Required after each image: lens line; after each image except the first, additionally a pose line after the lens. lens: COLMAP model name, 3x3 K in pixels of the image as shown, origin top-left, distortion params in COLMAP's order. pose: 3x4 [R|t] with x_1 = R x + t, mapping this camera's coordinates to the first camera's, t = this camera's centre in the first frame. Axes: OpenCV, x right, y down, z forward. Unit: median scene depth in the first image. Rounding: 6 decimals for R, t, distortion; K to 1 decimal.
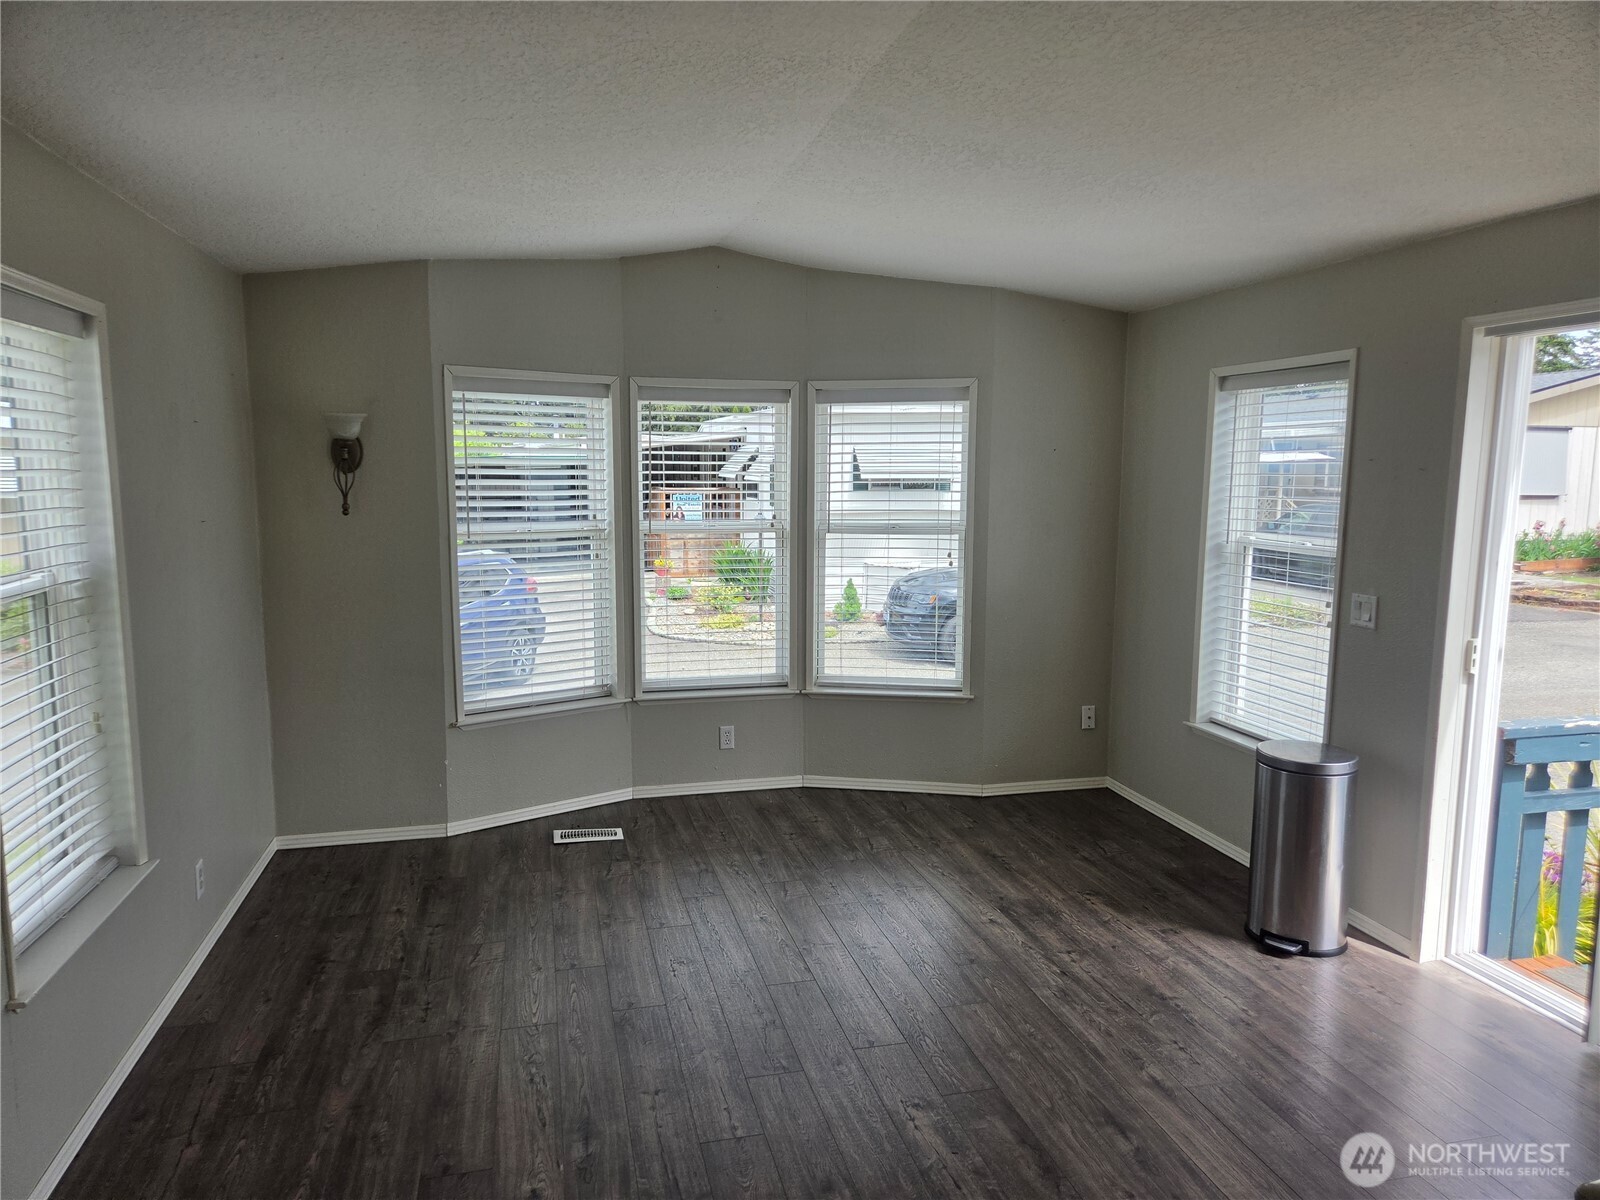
lens RADIAL K [[1067.7, 0, 784.5], [0, 1067.7, 602.4], [0, 0, 1]] dist [0.038907, -0.034259]
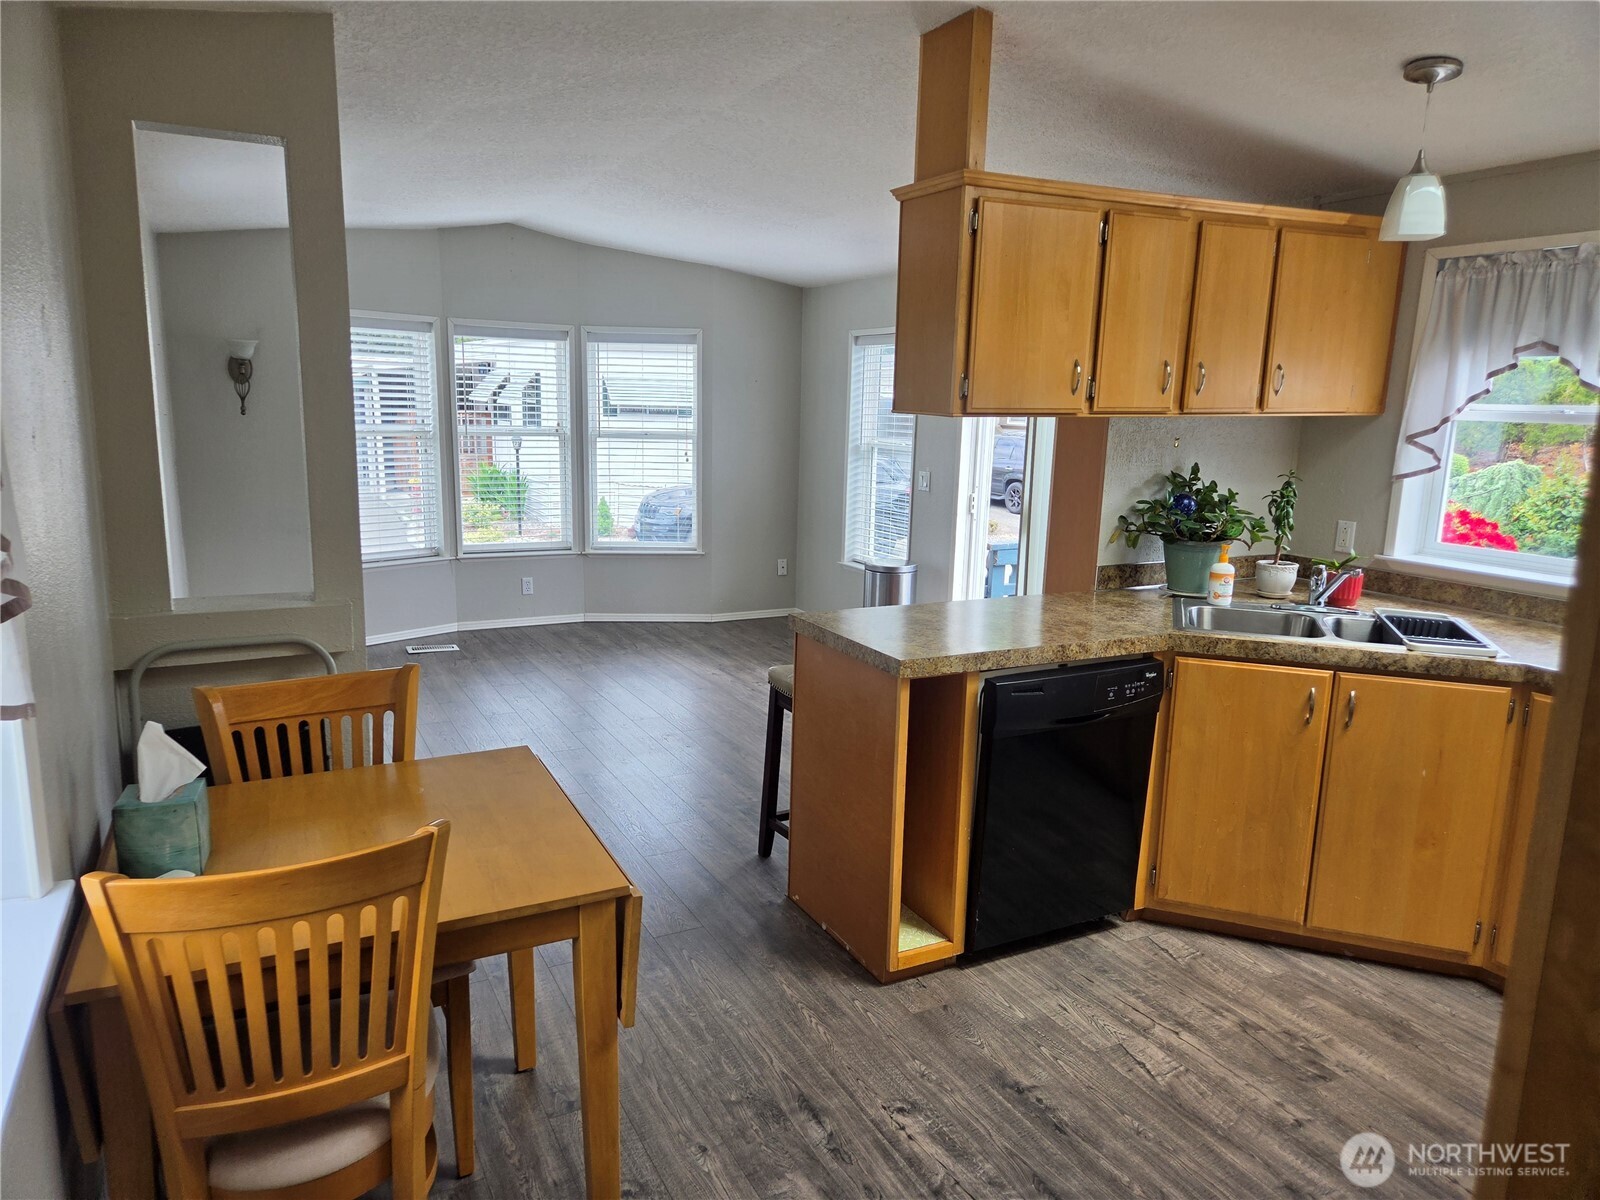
lens RADIAL K [[1067.7, 0, 806.8], [0, 1067.7, 606.9], [0, 0, 1]] dist [0.038907, -0.034259]
pose [[0.967524, -0.027619, 0.251265, -0.055643], [0.010763, 0.997613, 0.068211, 0.066413], [-0.252549, -0.063291, 0.965512, -0.448486]]
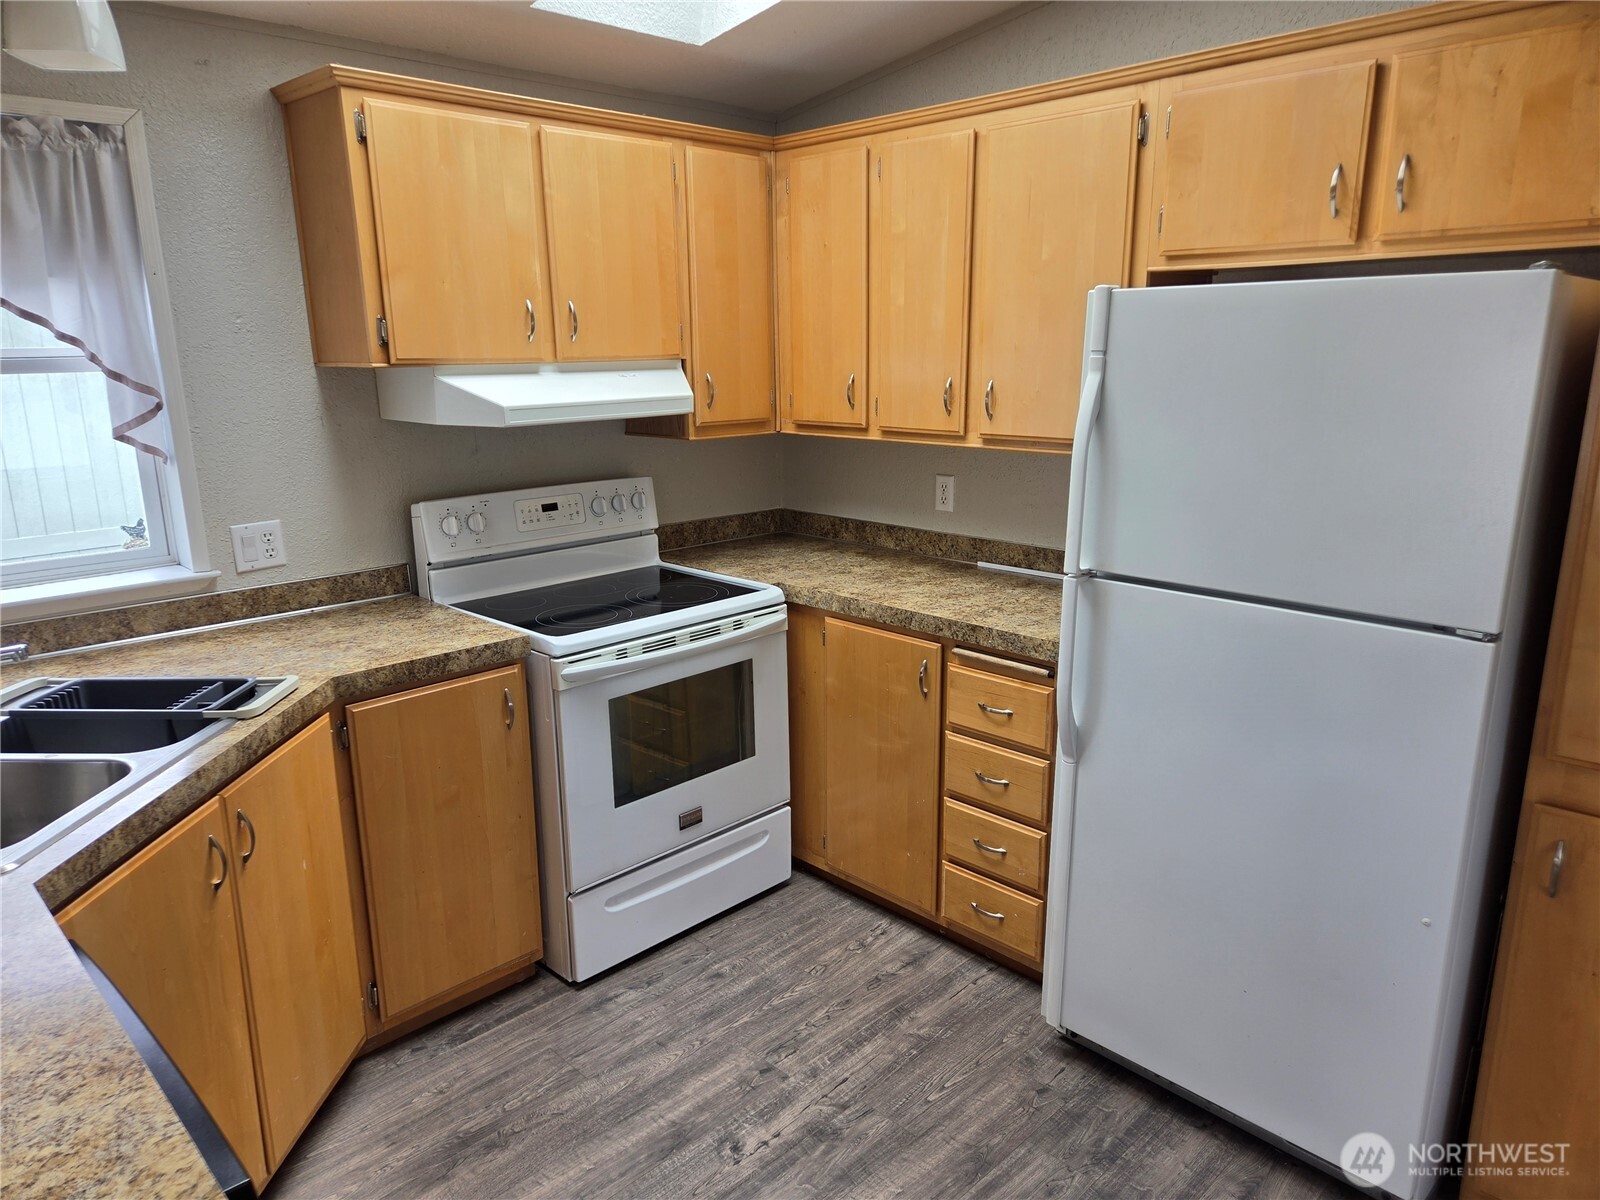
lens RADIAL K [[1067.7, 0, 796.4], [0, 1067.7, 606.3], [0, 0, 1]] dist [0.038907, -0.034259]
pose [[-0.516858, -0.196499, 0.833214, 0.230544], [0.130179, 0.943940, 0.303364, -0.457989], [-0.846115, 0.265263, -0.462303, 3.362344]]
